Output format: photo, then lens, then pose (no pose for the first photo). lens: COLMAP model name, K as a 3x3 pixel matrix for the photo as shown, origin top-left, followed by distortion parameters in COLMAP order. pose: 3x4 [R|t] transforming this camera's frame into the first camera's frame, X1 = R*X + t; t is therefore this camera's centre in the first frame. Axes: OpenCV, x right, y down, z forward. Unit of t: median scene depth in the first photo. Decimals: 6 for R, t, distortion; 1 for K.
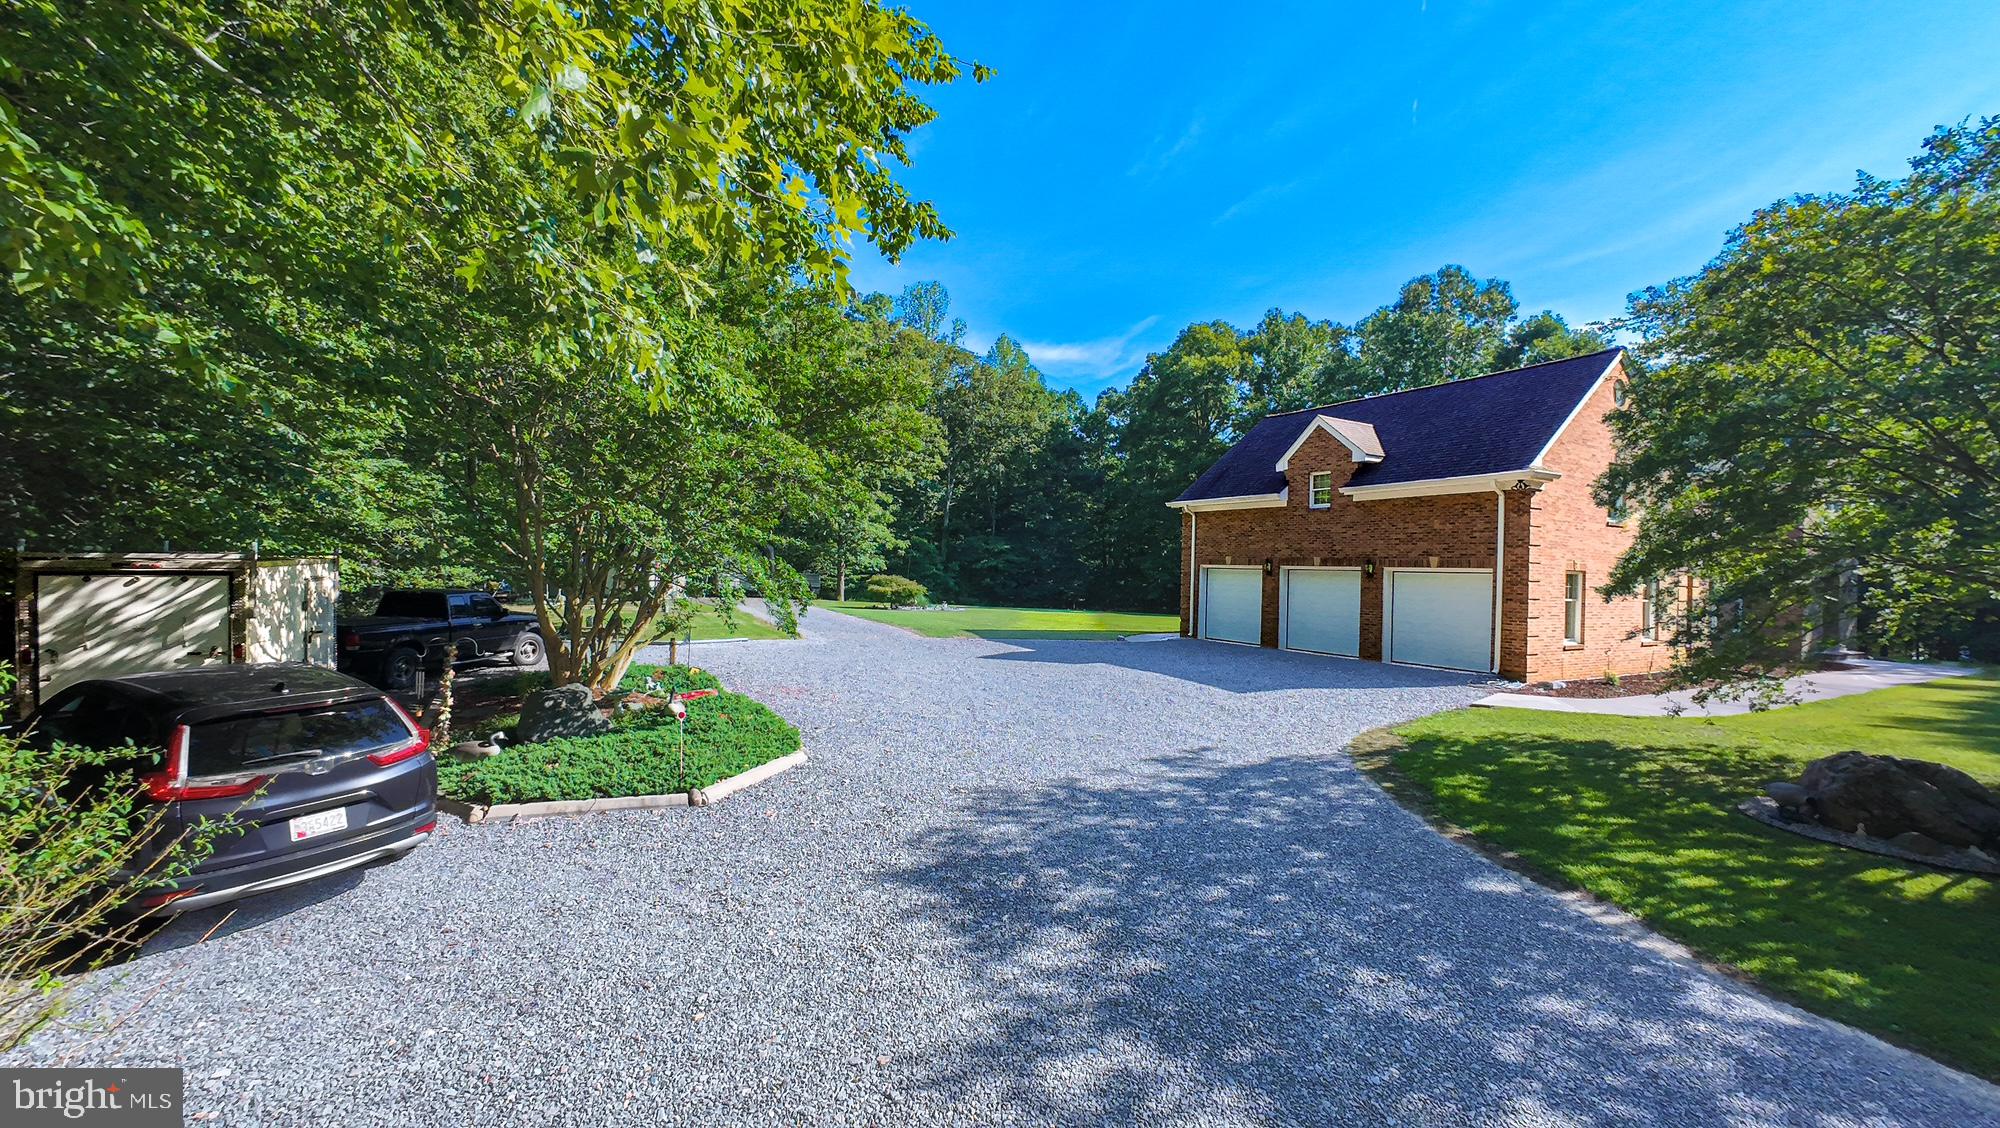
lens RADIAL K [[791.2, 0, 1004.6], [0, 791.2, 564.5], [0, 0, 1]] dist [0.003545, 0.000628]
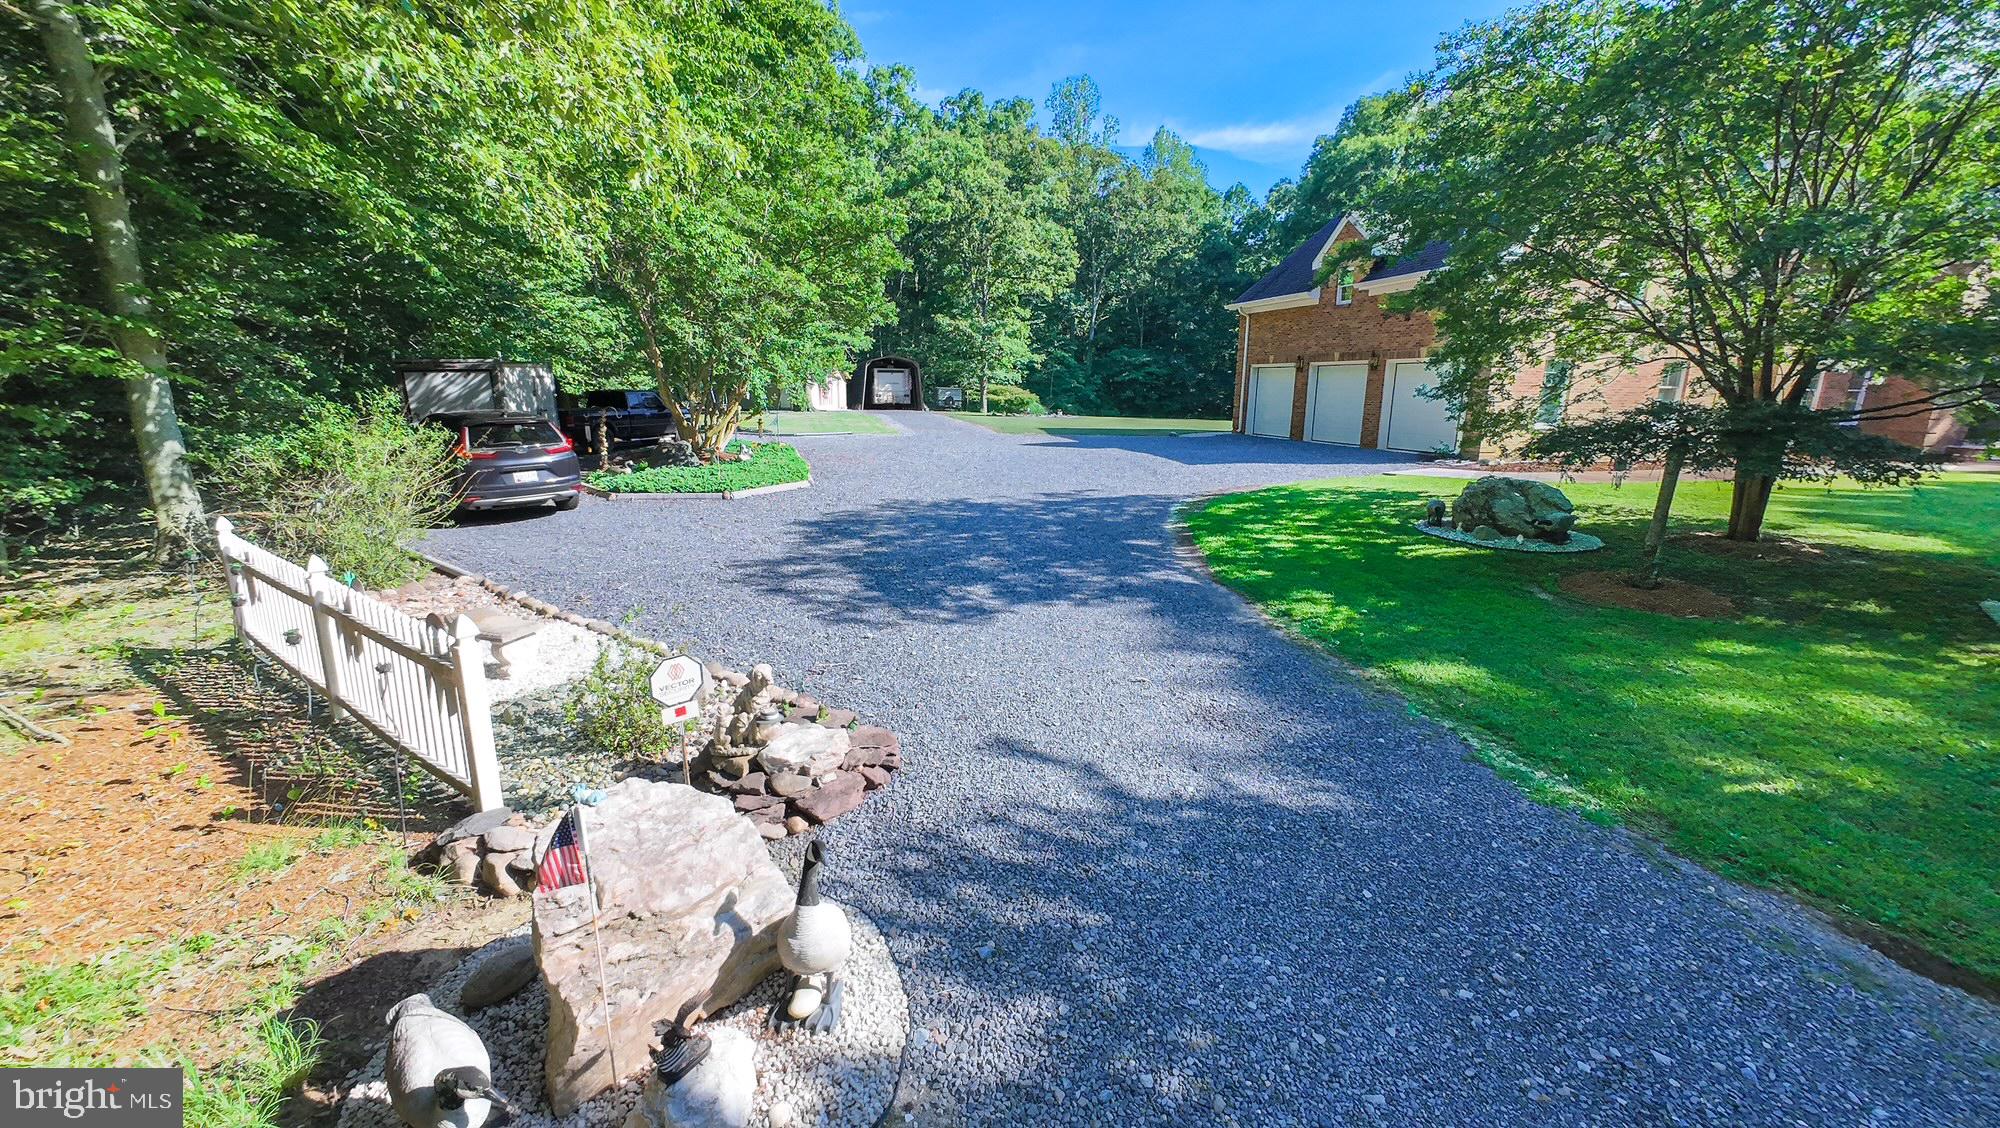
lens RADIAL K [[791.2, 0, 997.6], [0, 791.2, 559.7], [0, 0, 1]] dist [0.003545, 0.000628]
pose [[0.968459, 0.034999, -0.246702, 0.214105], [0.019016, 0.976817, 0.213230, 0.026363], [0.248446, -0.211196, 0.945342, -0.178324]]
